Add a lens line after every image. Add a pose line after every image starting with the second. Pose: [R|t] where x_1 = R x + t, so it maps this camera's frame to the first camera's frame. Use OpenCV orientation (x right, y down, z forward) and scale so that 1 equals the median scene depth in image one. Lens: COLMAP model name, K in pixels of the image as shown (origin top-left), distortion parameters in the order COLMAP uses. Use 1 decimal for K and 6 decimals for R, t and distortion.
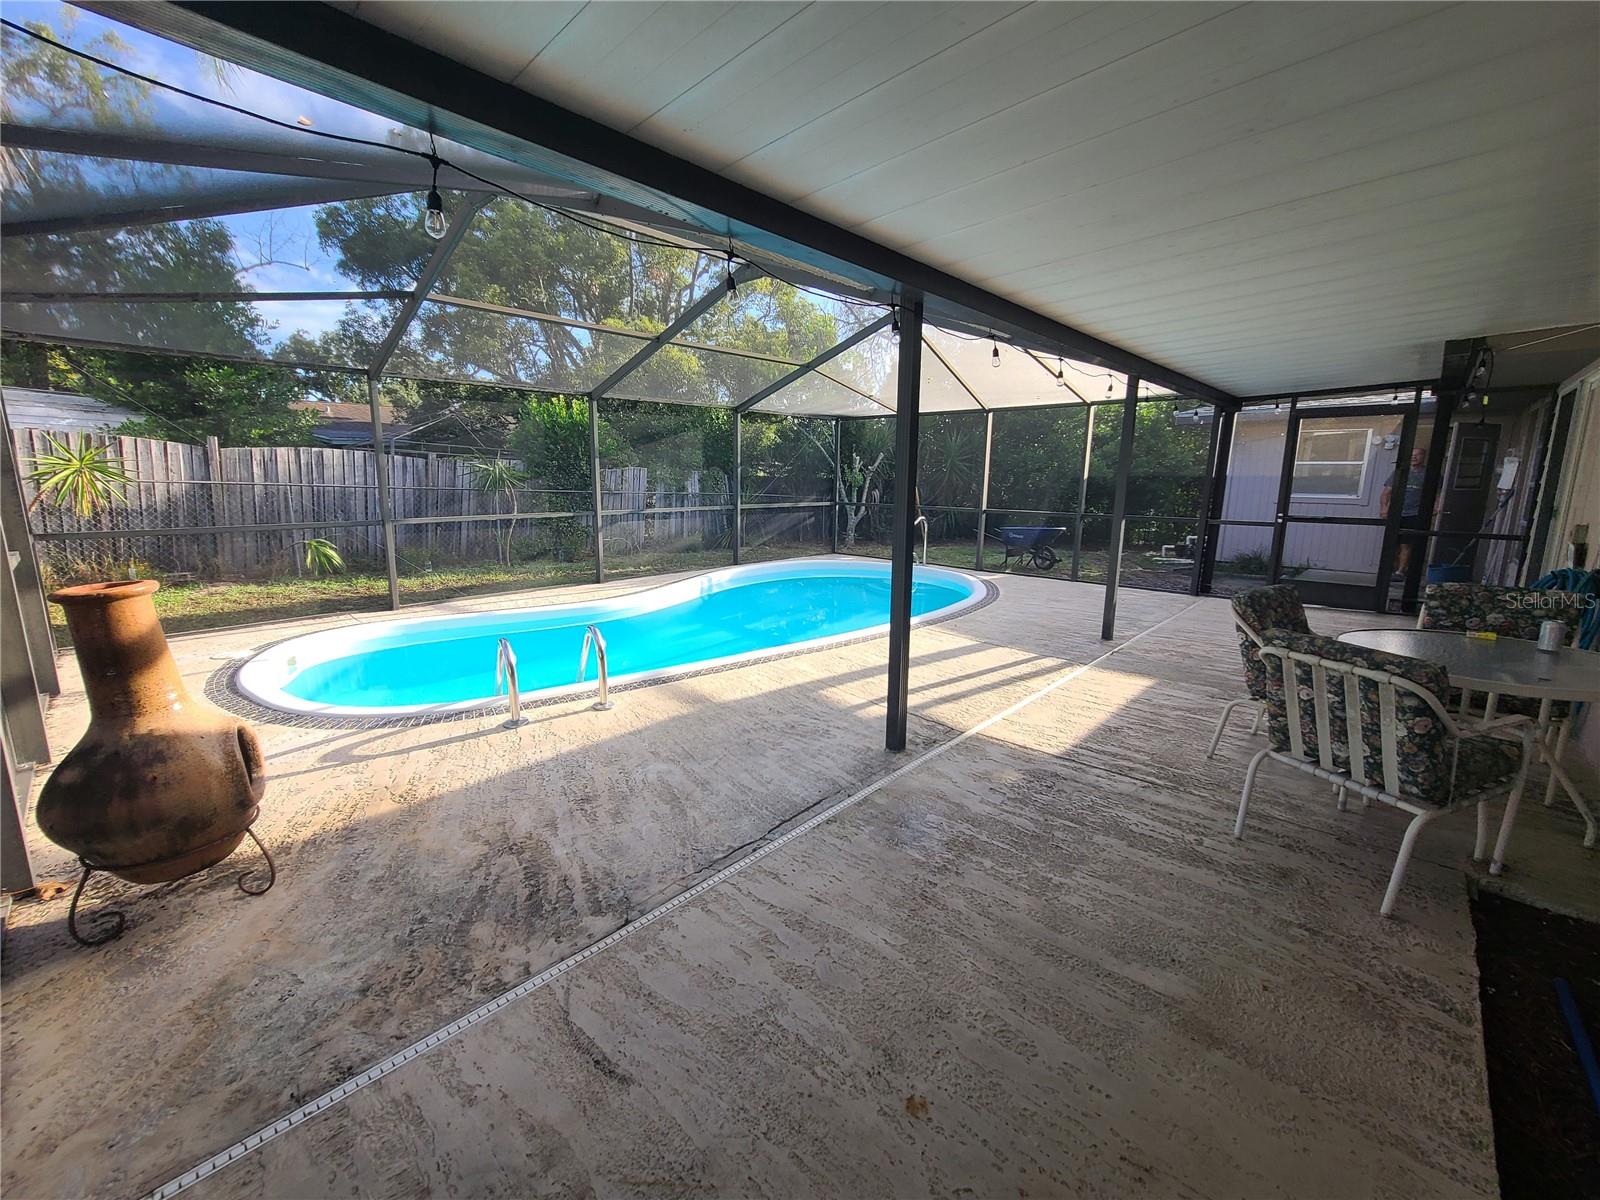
lens RADIAL K [[657.4, 0, 789.5], [0, 657.4, 596.3], [0, 0, 1]] dist [-0.001144, -0.000203]
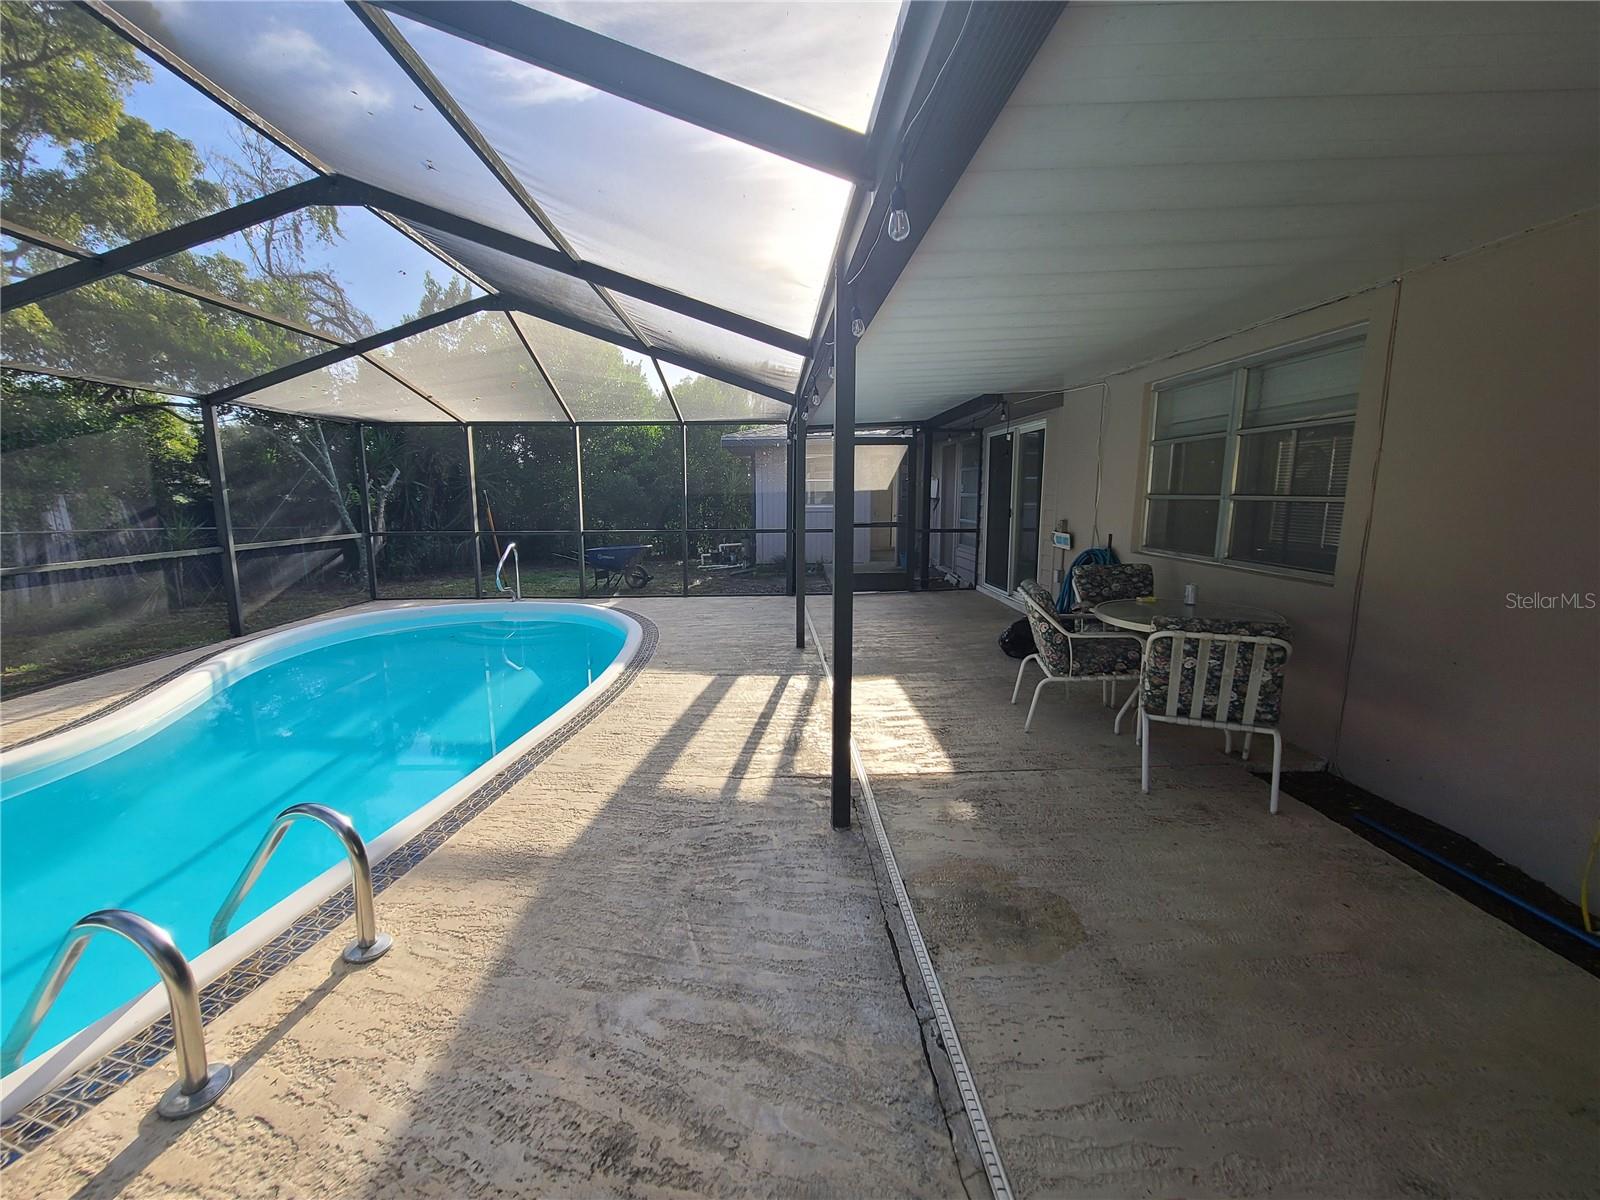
lens RADIAL K [[657.4, 0, 787.1], [0, 657.4, 596.7], [0, 0, 1]] dist [-0.001144, -0.000203]
pose [[0.704255, -0.124496, 0.698946, -0.324315], [0.142177, 0.989293, 0.032955, -0.067230], [-0.695565, 0.076165, 0.714415, 0.325600]]
